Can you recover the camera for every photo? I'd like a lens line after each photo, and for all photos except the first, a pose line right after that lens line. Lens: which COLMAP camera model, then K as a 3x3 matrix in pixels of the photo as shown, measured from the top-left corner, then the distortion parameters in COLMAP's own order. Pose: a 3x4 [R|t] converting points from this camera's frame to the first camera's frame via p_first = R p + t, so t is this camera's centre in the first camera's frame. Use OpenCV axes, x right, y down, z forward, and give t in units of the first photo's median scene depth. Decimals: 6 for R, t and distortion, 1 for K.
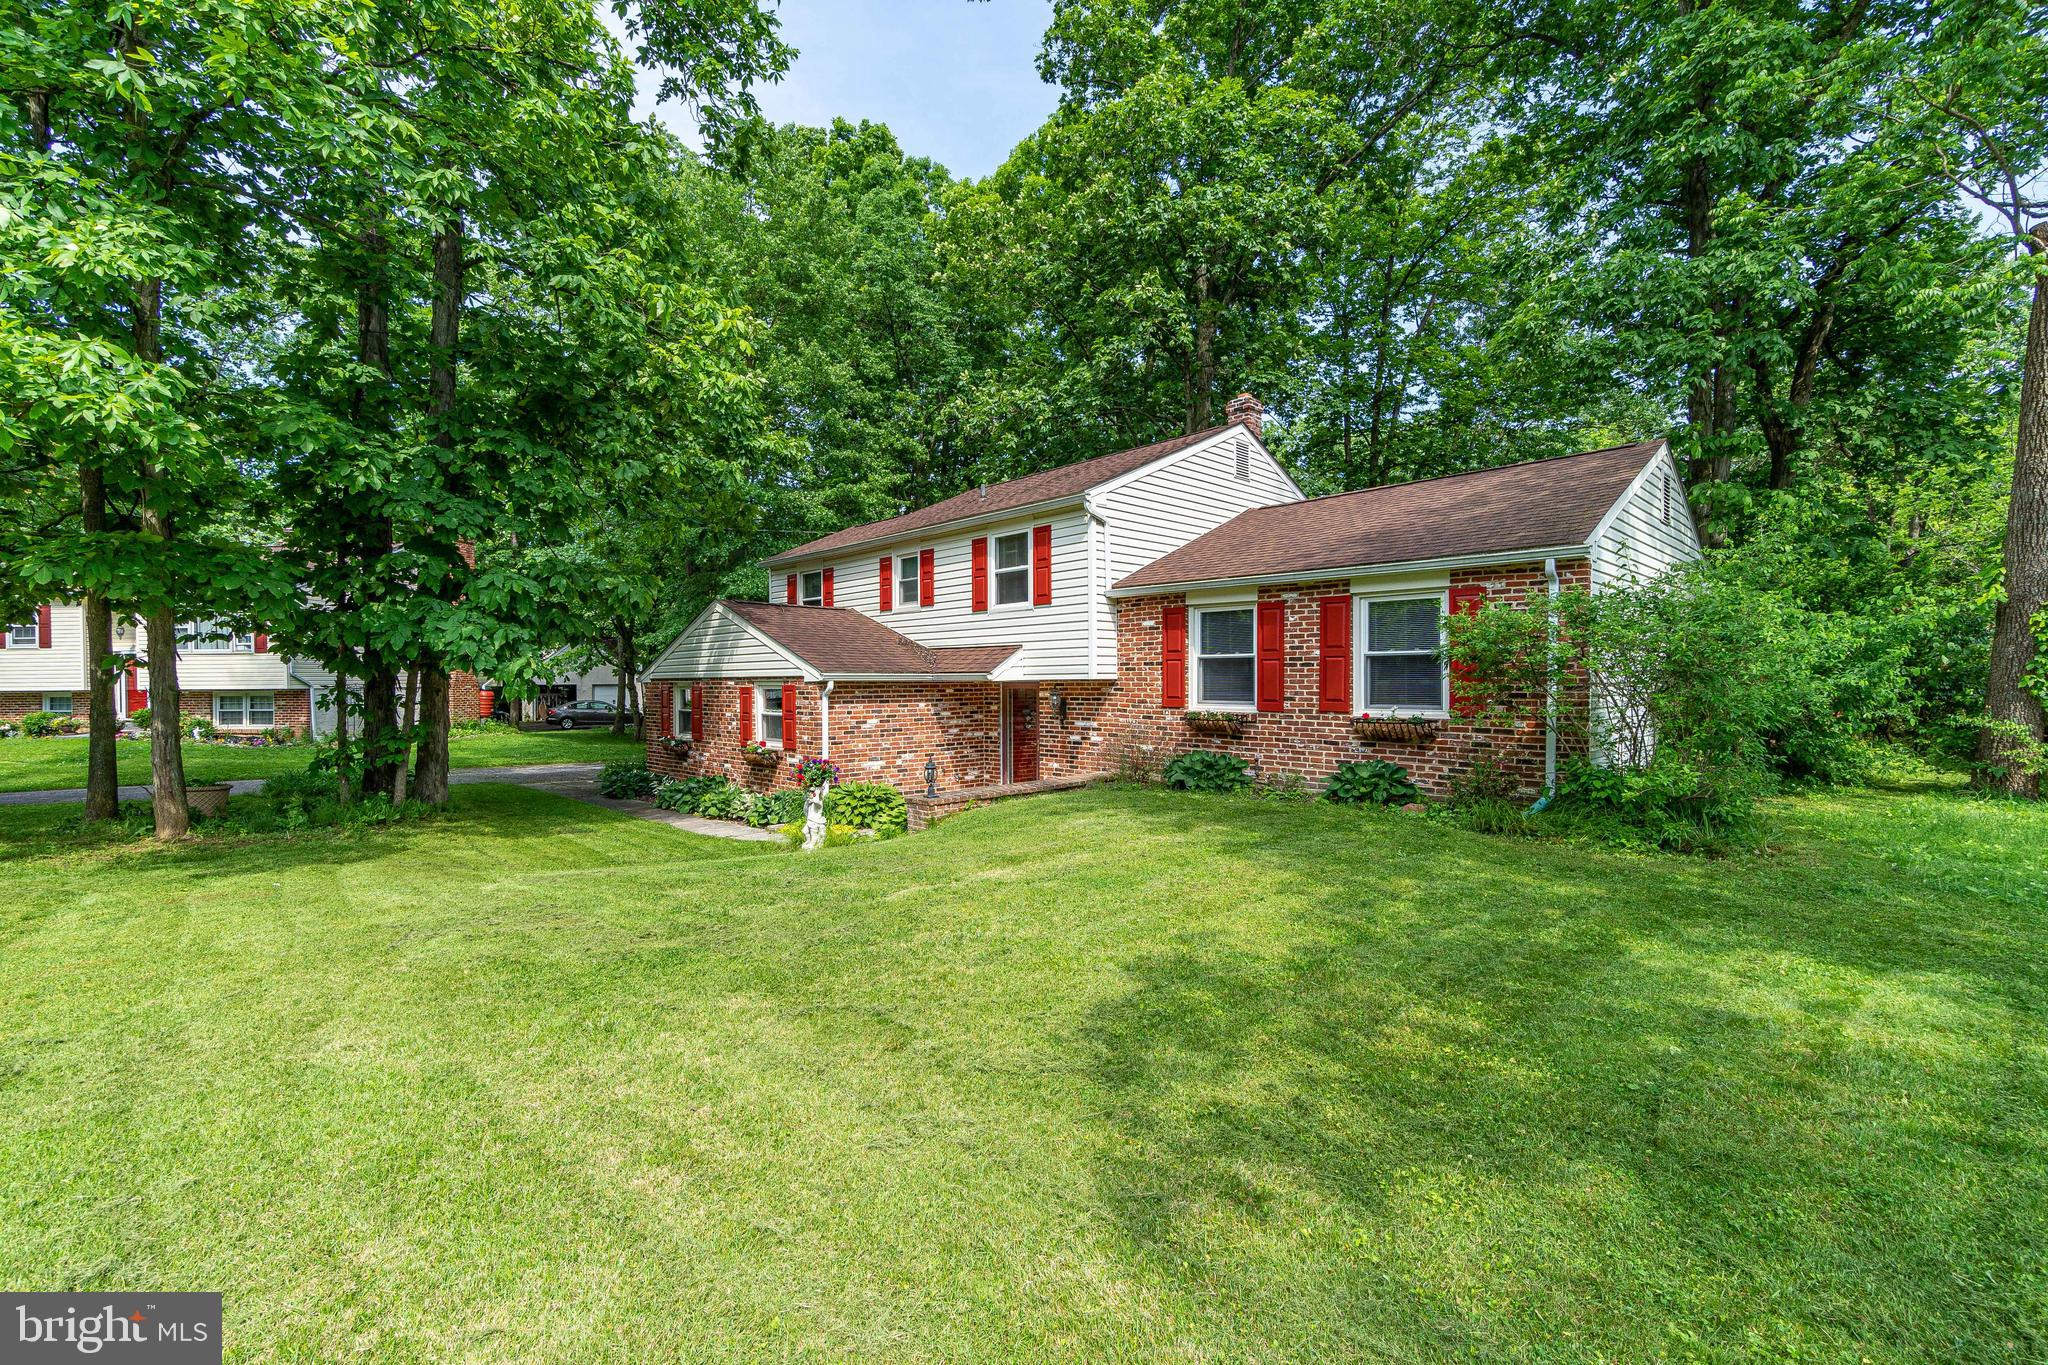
lens RADIAL K [[873.4, 0, 1031.8], [0, 873.4, 684.8], [0, 0, 1]] dist [-0.001694, 0.000367]
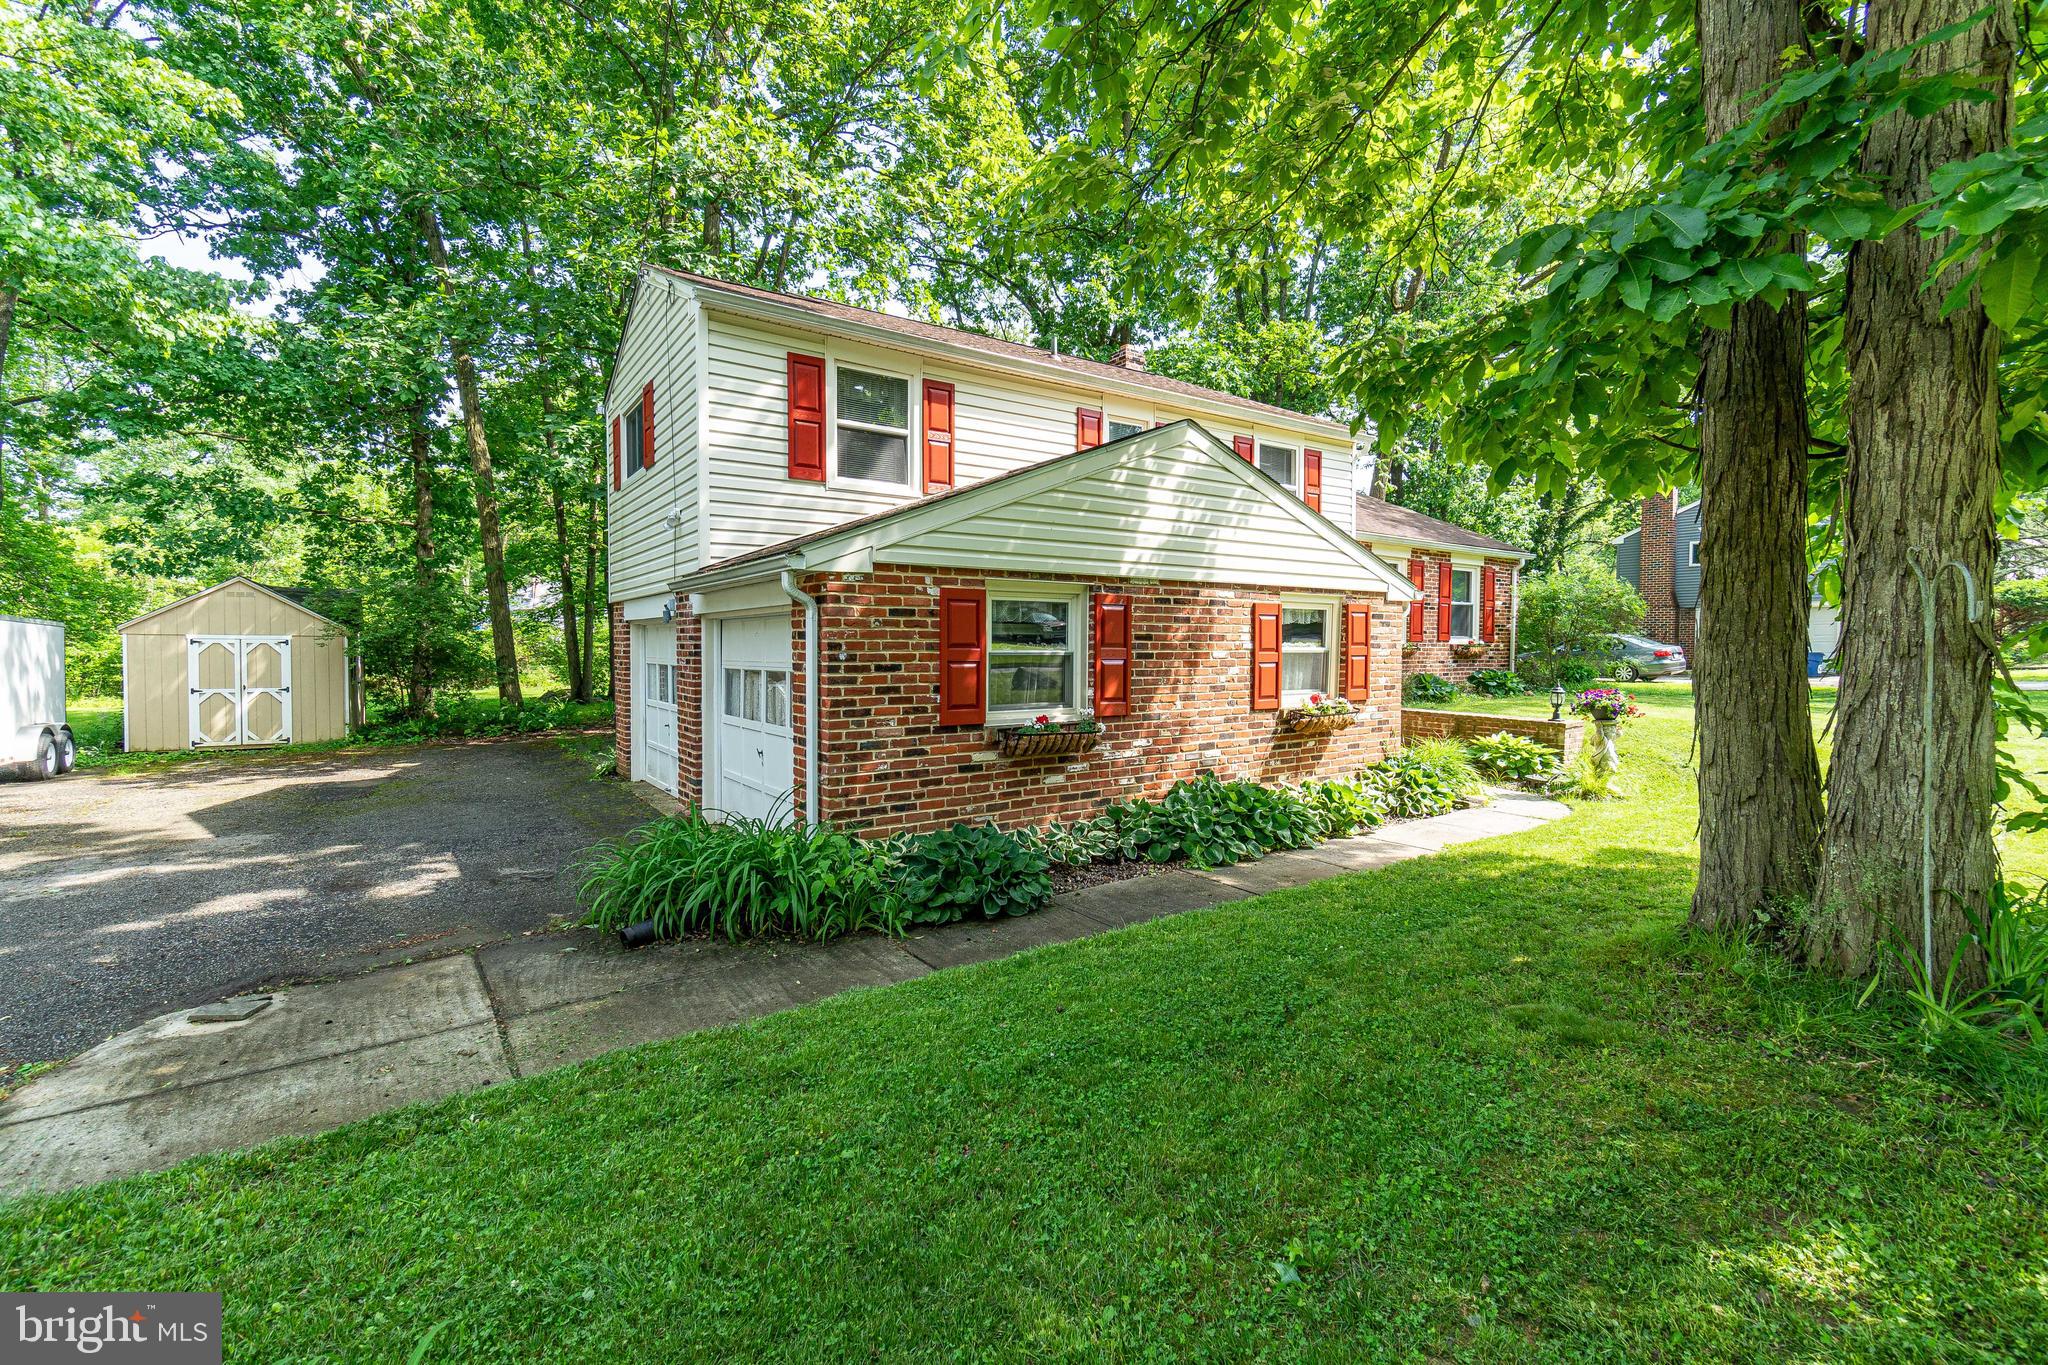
lens RADIAL K [[884.2, 0, 1022.4], [0, 884.2, 672.4], [0, 0, 1]] dist [-0.002667, -0.000366]
pose [[0.165190, -0.026733, 0.985899, -0.979256], [0.001458, 0.999638, 0.026861, 0.033496], [-0.986261, -0.003000, 0.165169, 1.137017]]
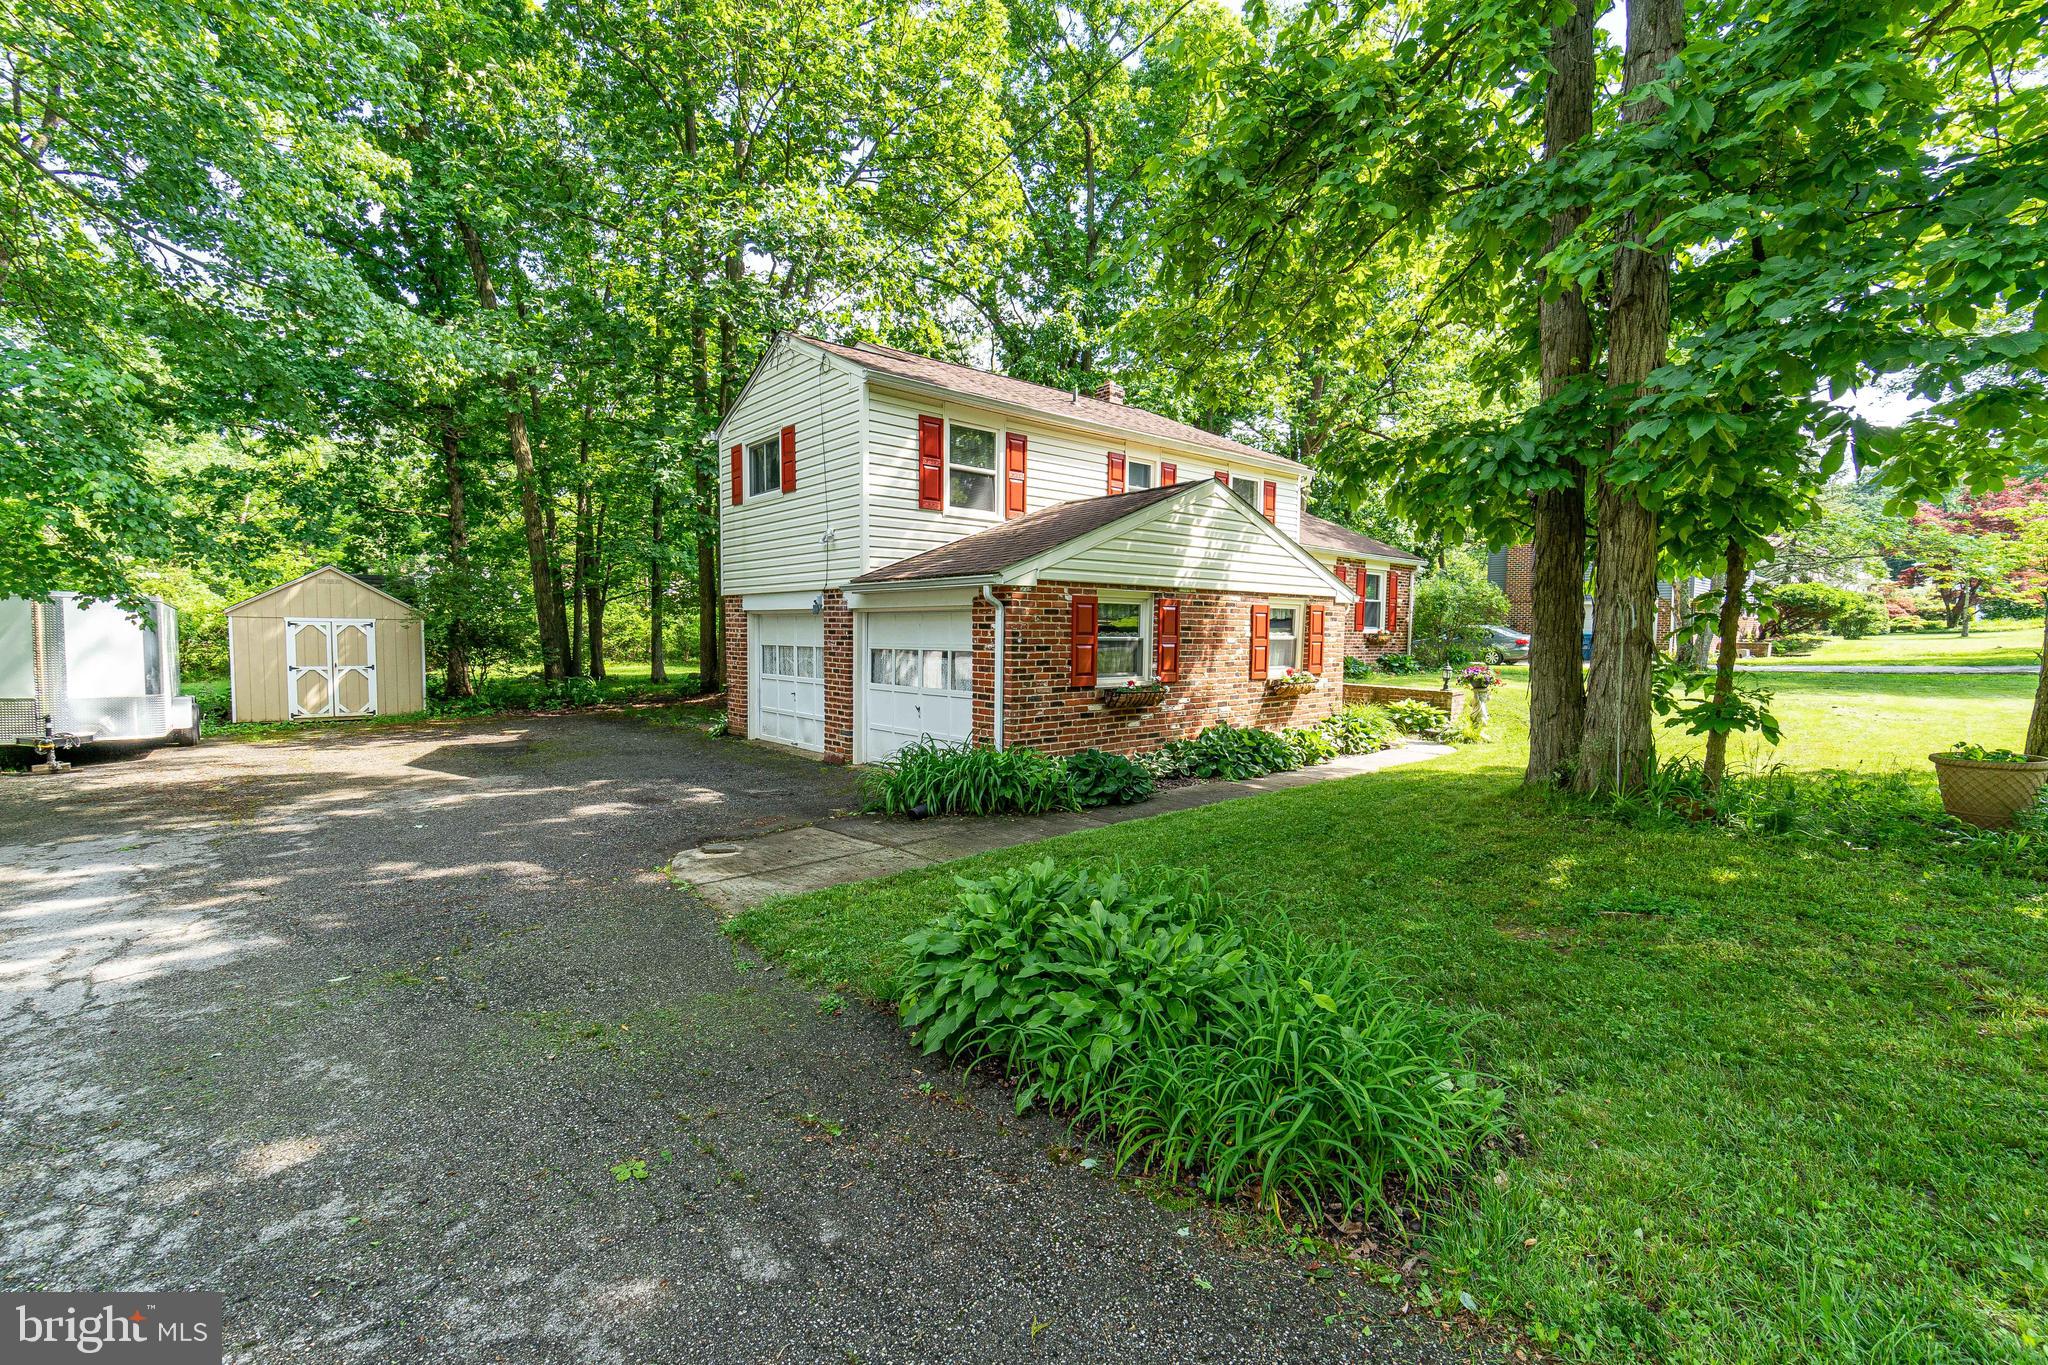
lens RADIAL K [[873.4, 0, 1031.8], [0, 873.4, 684.8], [0, 0, 1]] dist [-0.001694, 0.000367]
pose [[0.052498, -0.057845, 0.996944, -1.222074], [-0.004888, 0.998294, 0.058181, 0.032186], [-0.998609, -0.007927, 0.052125, 1.250602]]
